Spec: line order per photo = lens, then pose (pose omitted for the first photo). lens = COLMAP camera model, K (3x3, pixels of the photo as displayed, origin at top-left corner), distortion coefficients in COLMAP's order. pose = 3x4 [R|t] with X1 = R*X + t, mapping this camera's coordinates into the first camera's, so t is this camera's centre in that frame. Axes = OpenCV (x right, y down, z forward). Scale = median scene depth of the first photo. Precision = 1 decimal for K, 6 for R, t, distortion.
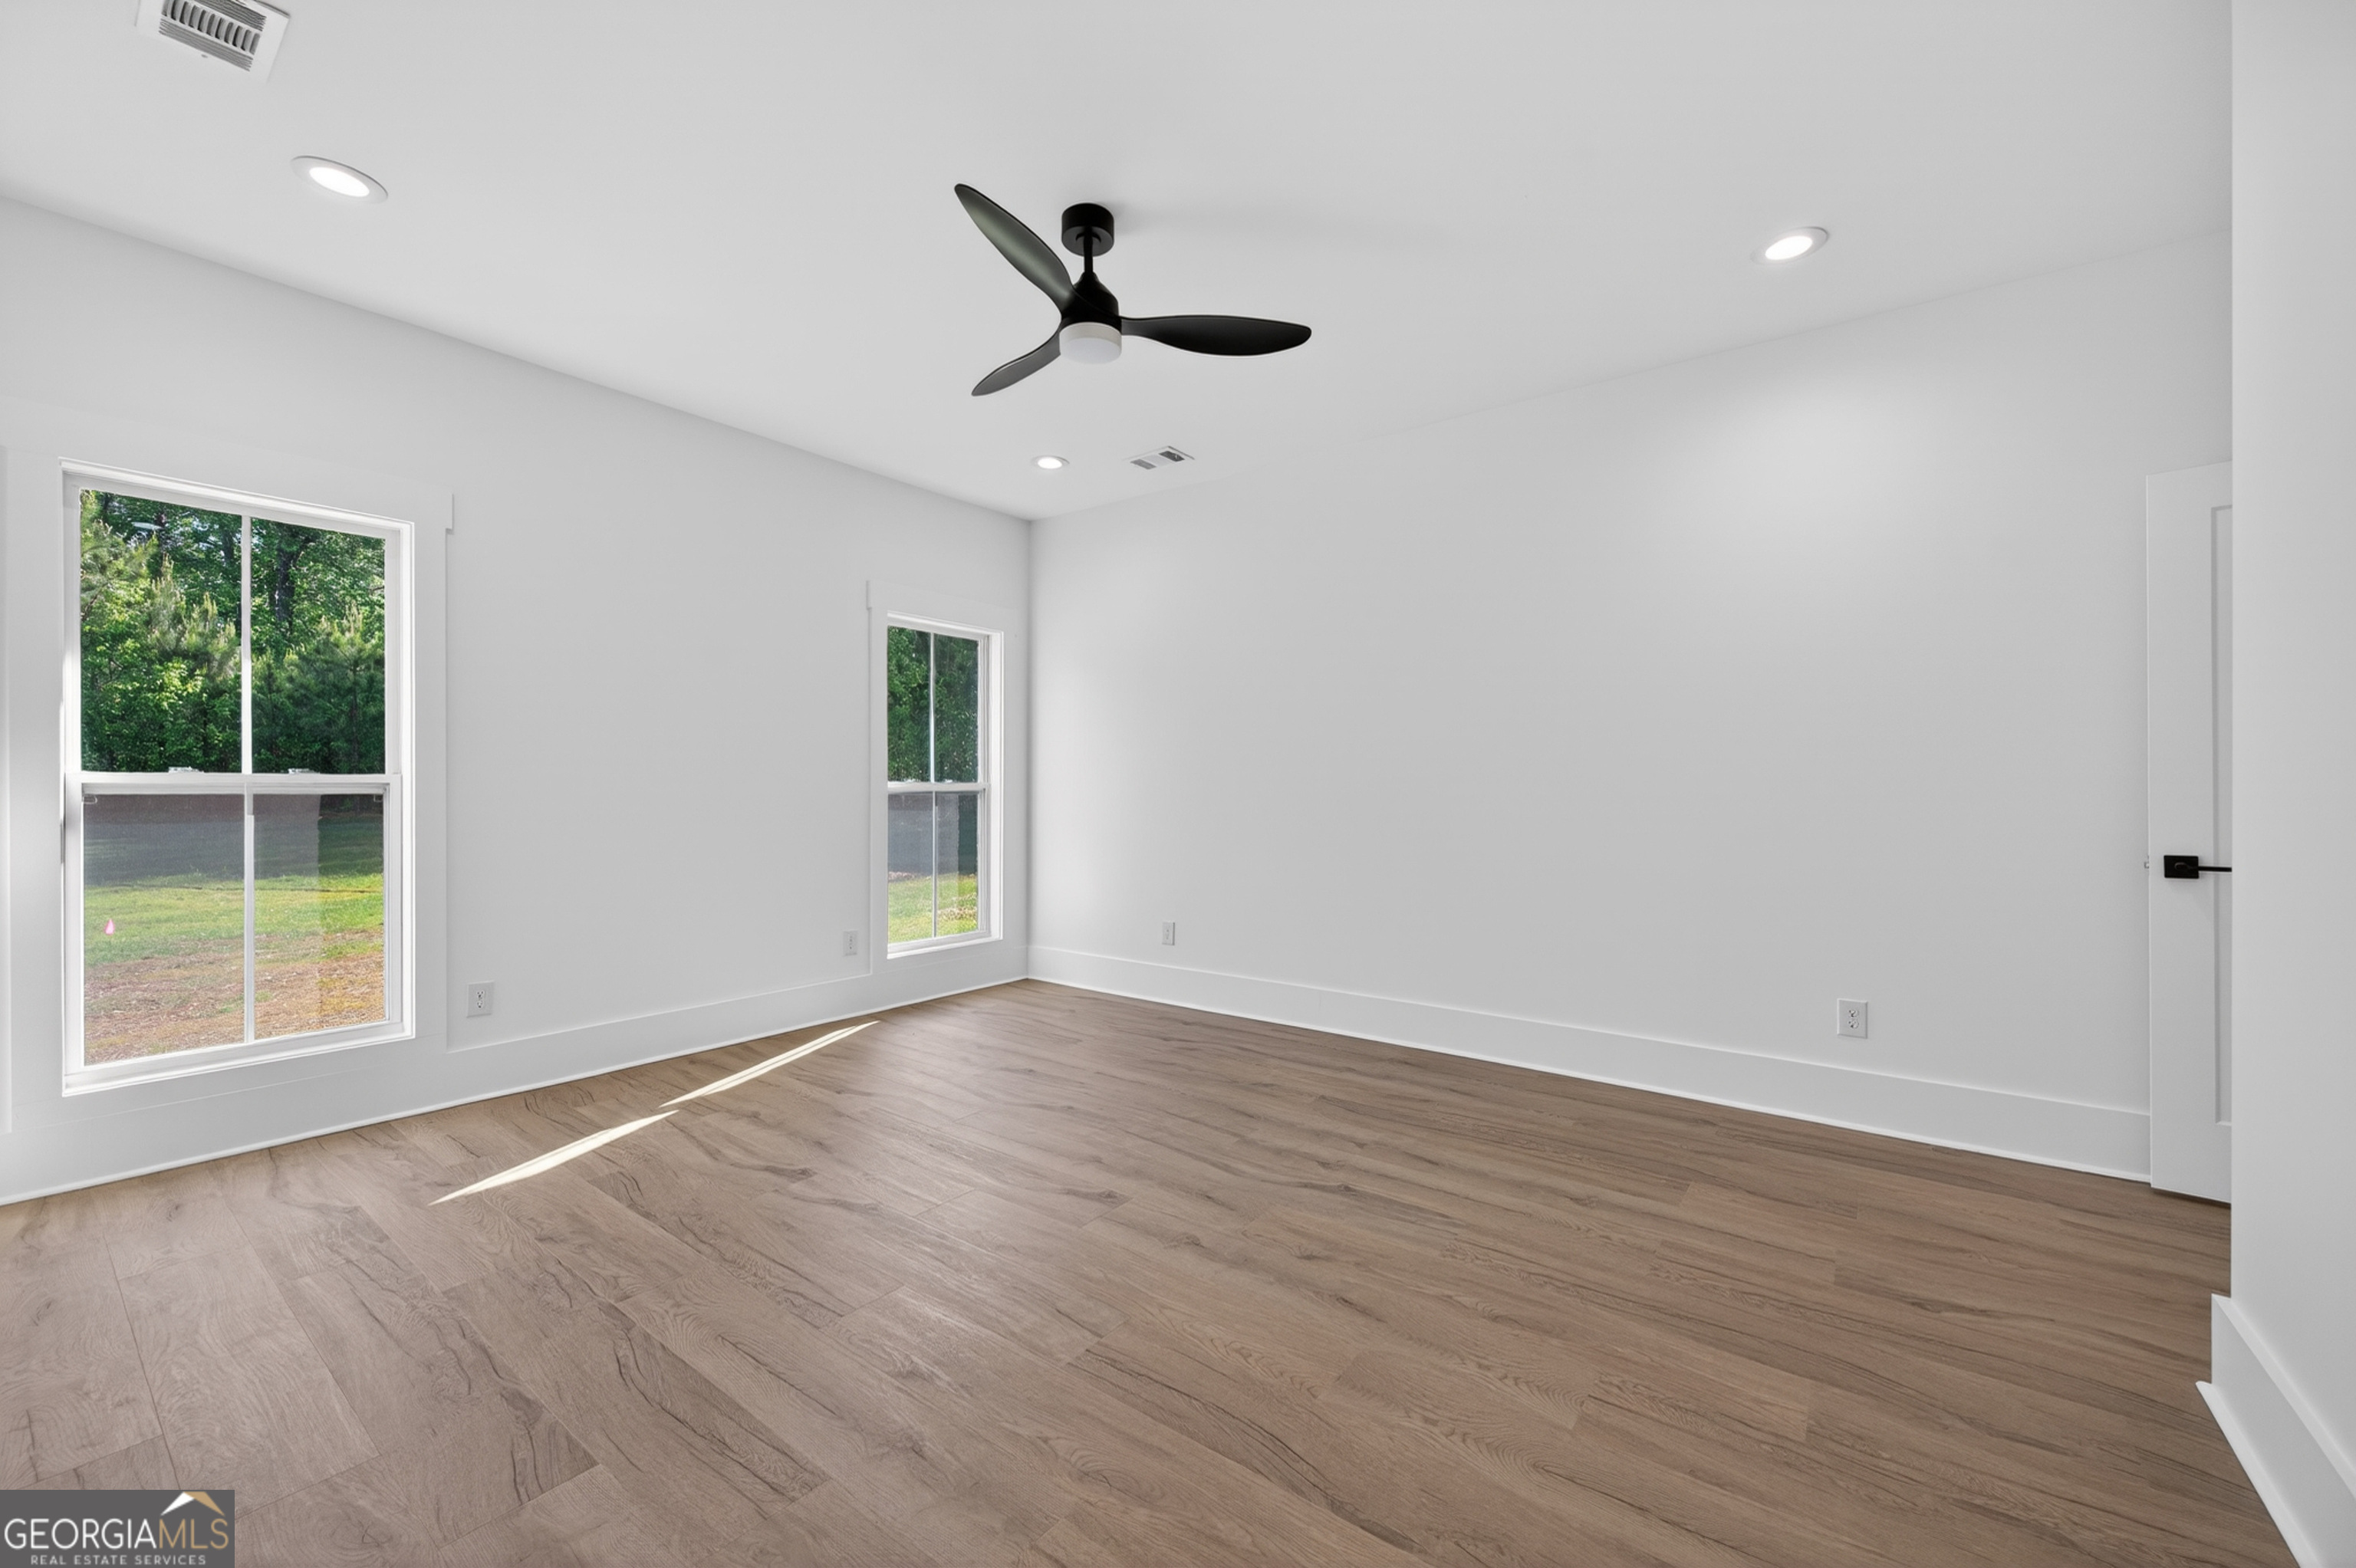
lens RADIAL K [[938.6, 0, 1167.6], [0, 938.6, 771.4], [0, 0, 1]] dist [0.008848, -0.004040]
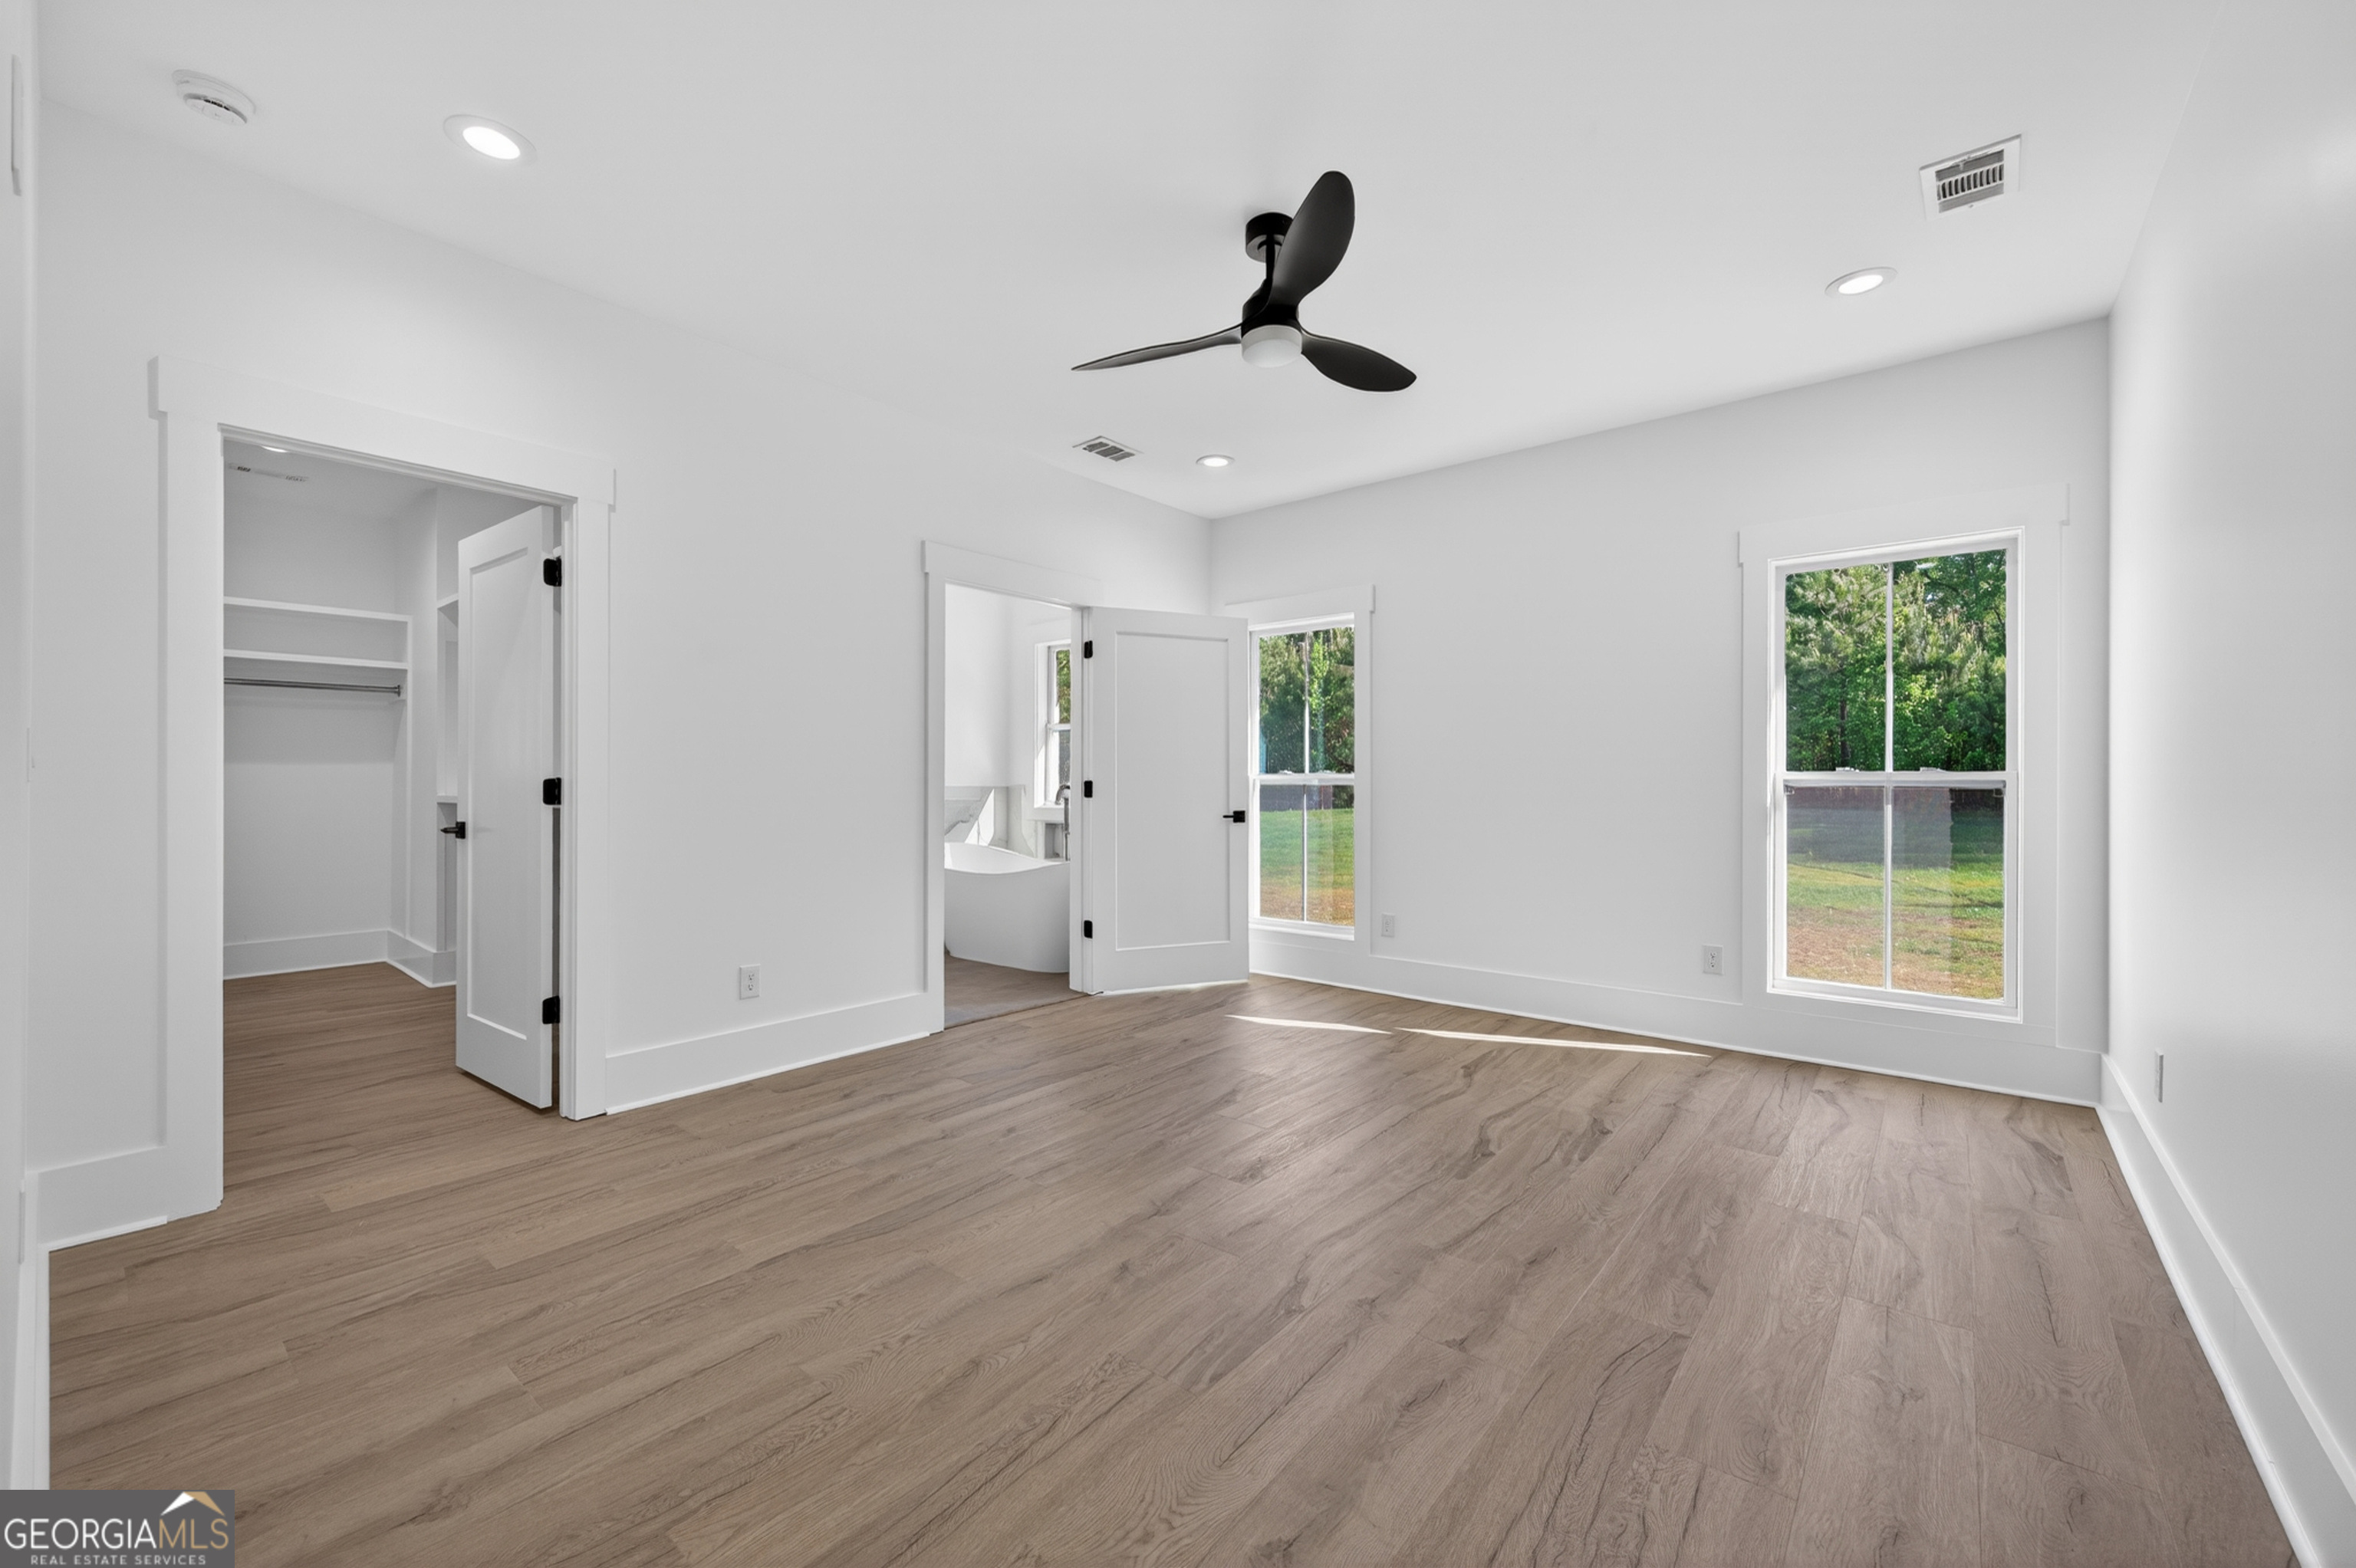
lens RADIAL K [[938.6, 0, 1167.6], [0, 938.6, 771.4], [0, 0, 1]] dist [0.008848, -0.004040]
pose [[-0.057795, -0.015876, -0.998202, 0.549800], [0.020051, 0.999653, -0.017060, 0.014598], [0.998127, -0.021000, -0.057456, 0.550213]]
